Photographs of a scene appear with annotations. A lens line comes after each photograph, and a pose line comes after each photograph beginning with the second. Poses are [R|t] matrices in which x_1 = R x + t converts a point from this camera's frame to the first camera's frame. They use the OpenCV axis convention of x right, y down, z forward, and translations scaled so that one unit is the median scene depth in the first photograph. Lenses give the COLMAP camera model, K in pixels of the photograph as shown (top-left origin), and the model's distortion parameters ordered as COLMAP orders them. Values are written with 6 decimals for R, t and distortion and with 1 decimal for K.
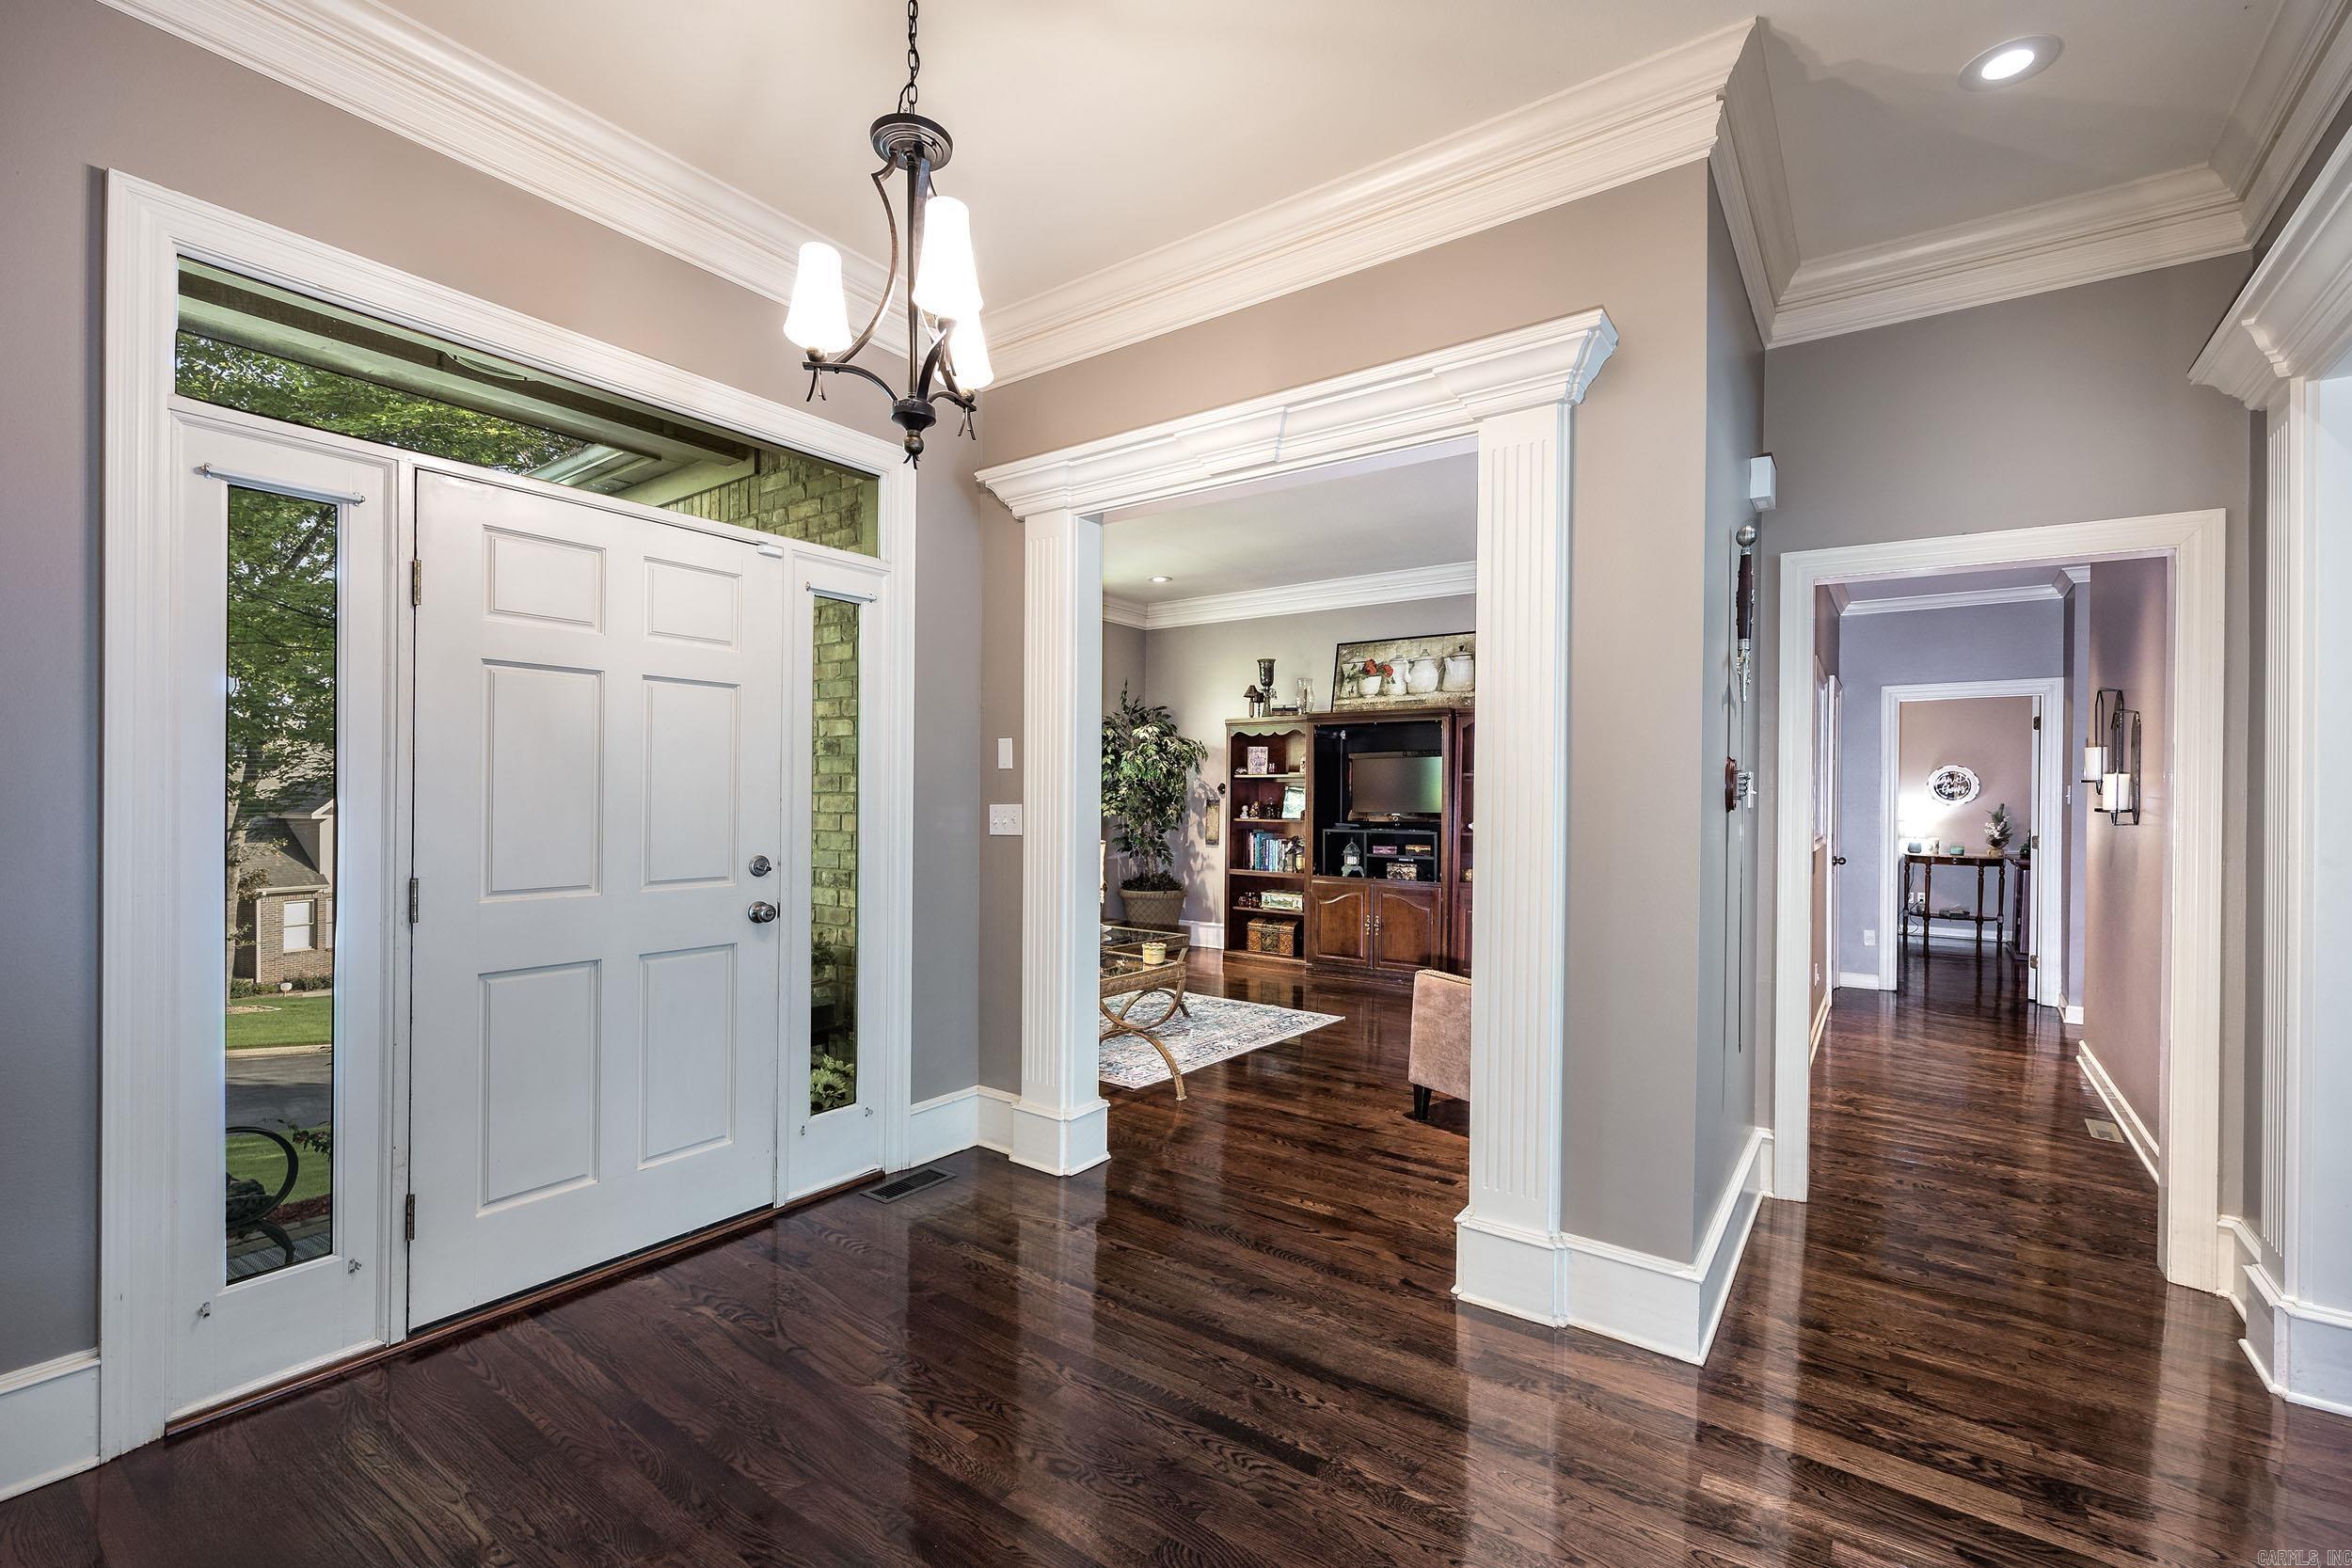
lens RADIAL K [[1002.1, 0, 1007.2], [0, 1002.1, 797.8], [0, 0, 1]] dist [0.001377, 0.000088]
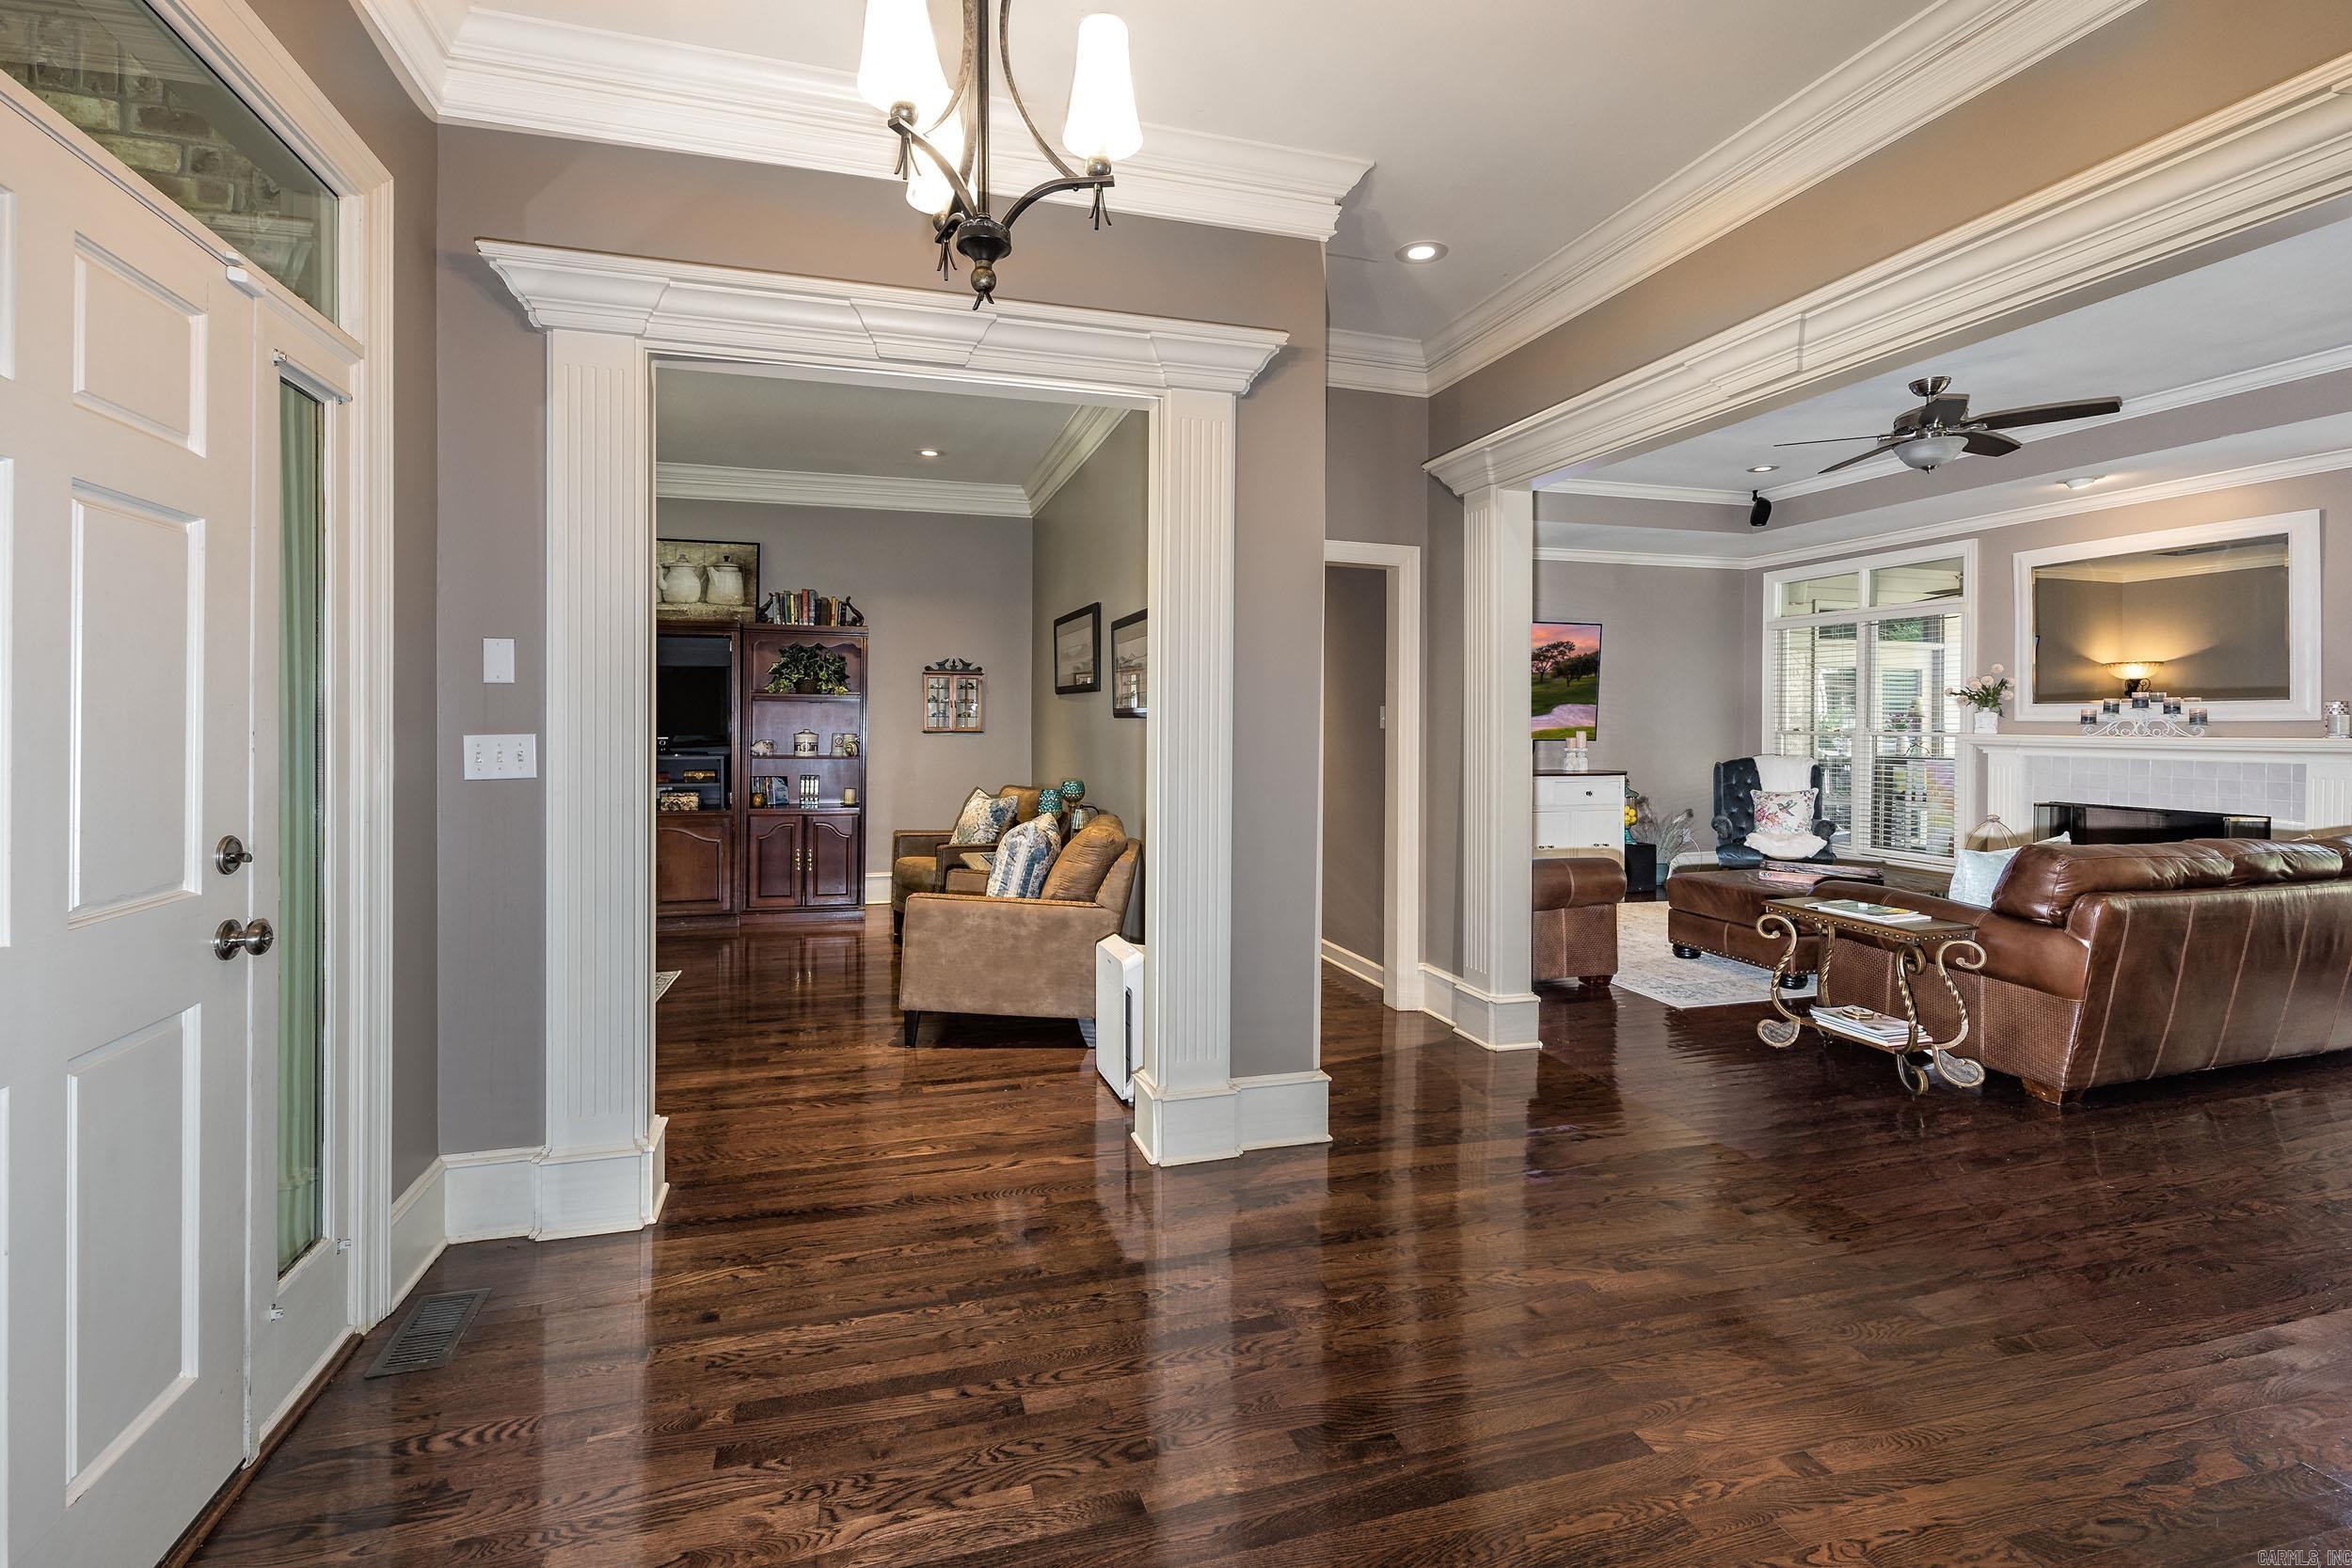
lens RADIAL K [[1136.2, 0, 1079.0], [0, 1136.2, 731.8], [0, 0, 1]] dist [0.001867, 0.000869]
pose [[0.567608, -0.013773, 0.823184, -0.436034], [0.002482, 0.999884, 0.015017, -0.005688], [-0.823296, -0.006480, 0.567576, 0.238807]]
